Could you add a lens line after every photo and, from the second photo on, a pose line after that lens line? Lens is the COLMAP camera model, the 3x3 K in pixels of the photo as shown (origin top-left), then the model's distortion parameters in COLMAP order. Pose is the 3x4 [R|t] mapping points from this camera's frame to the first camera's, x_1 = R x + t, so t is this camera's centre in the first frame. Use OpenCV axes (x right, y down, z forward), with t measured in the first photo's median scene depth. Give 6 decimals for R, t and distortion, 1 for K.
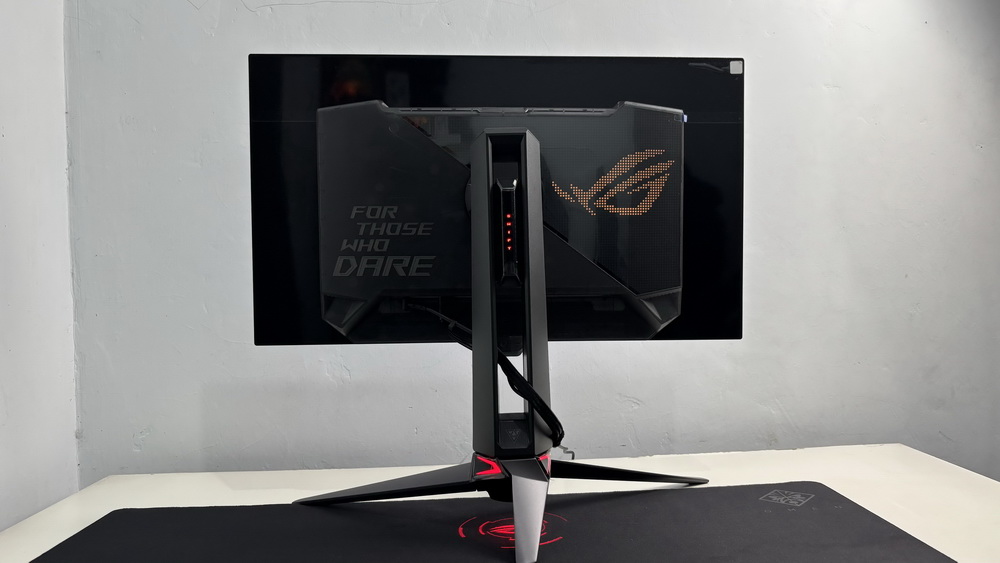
lens RADIAL K [[774.4, 0, 508.4], [0, 774.4, 280.5], [0, 0, 1]] dist [-0.002748, -0.031545]
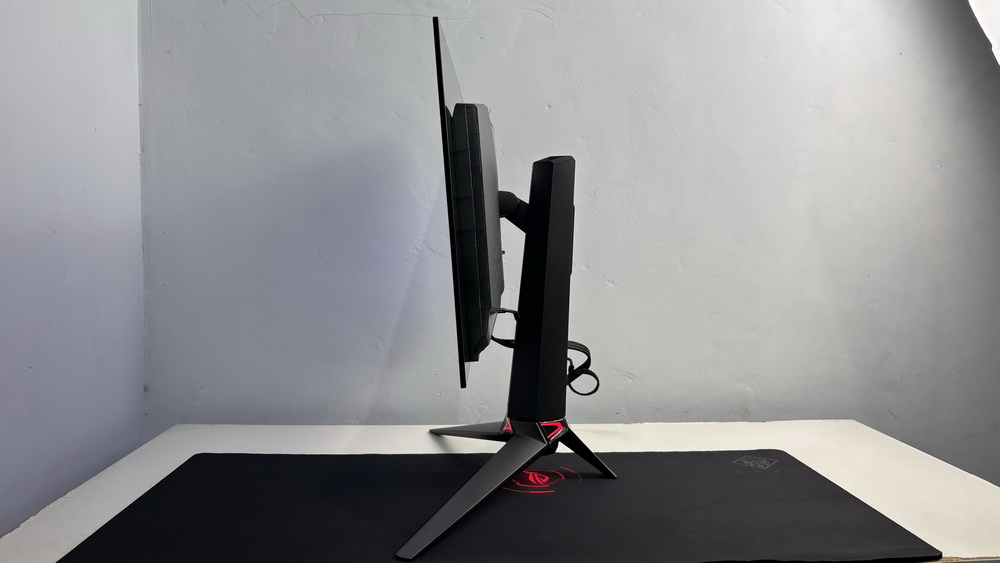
lens RADIAL K [[774.4, 0, 505.9], [0, 774.4, 284.6], [0, 0, 1]] dist [-0.002748, -0.031545]
pose [[0.999041, 0.037492, 0.022617, -0.053266], [-0.038733, 0.997612, 0.057184, -0.039692], [-0.020419, -0.058005, 0.998107, -0.146229]]
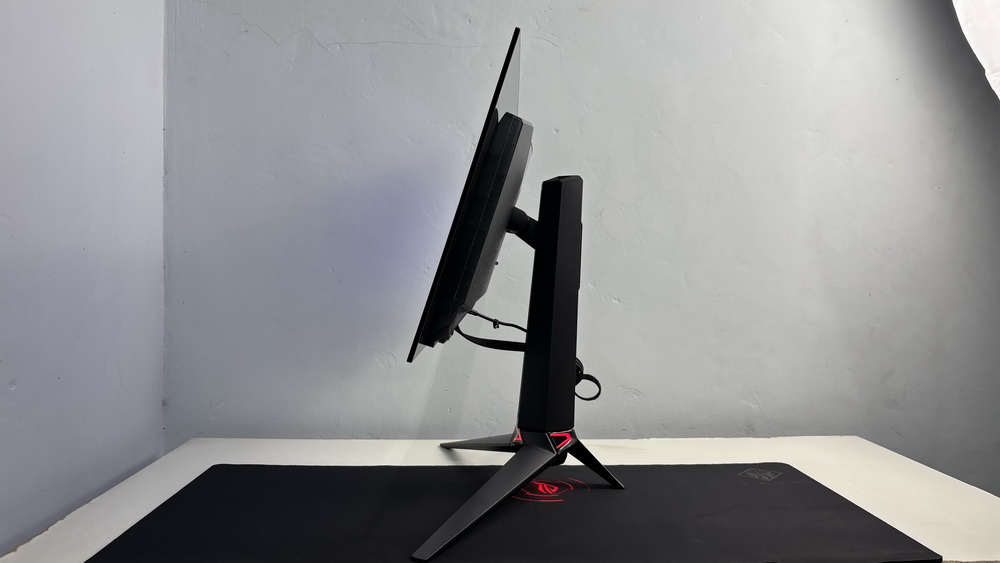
lens RADIAL K [[774.4, 0, 500.4], [0, 774.4, 279.6], [0, 0, 1]] dist [-0.002748, -0.031545]
pose [[0.999210, 0.038837, 0.008440, -0.060173], [-0.038963, 0.999124, 0.015292, -0.025997], [-0.007839, -0.015608, 0.999847, -0.178366]]
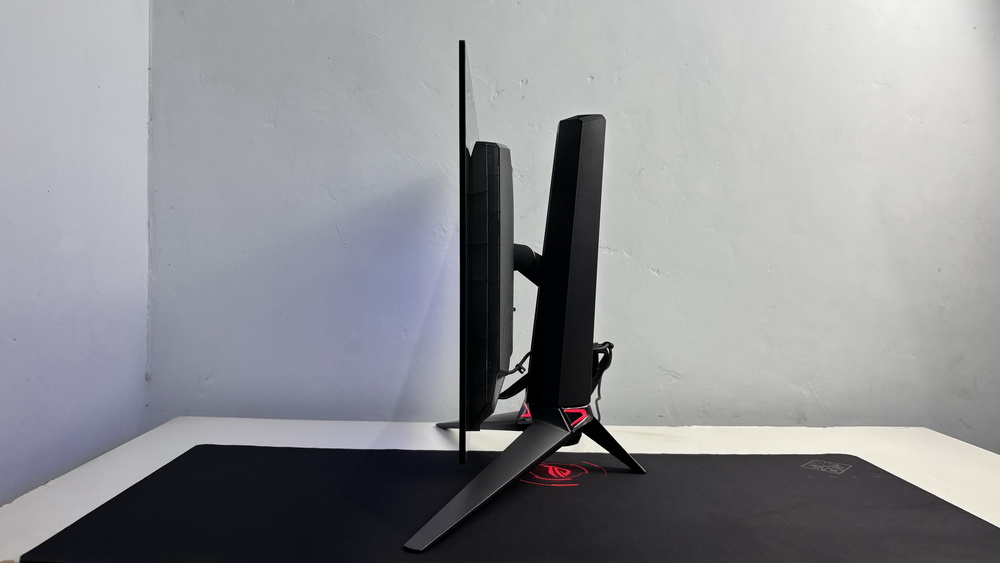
lens RADIAL K [[774.4, 0, 501.2], [0, 774.4, 289.5], [0, 0, 1]] dist [-0.002748, -0.031545]
pose [[0.998507, 0.054619, -0.000483, -0.079098], [-0.054571, 0.997930, 0.034036, 0.017724], [0.002341, -0.033958, 0.999421, -0.050001]]
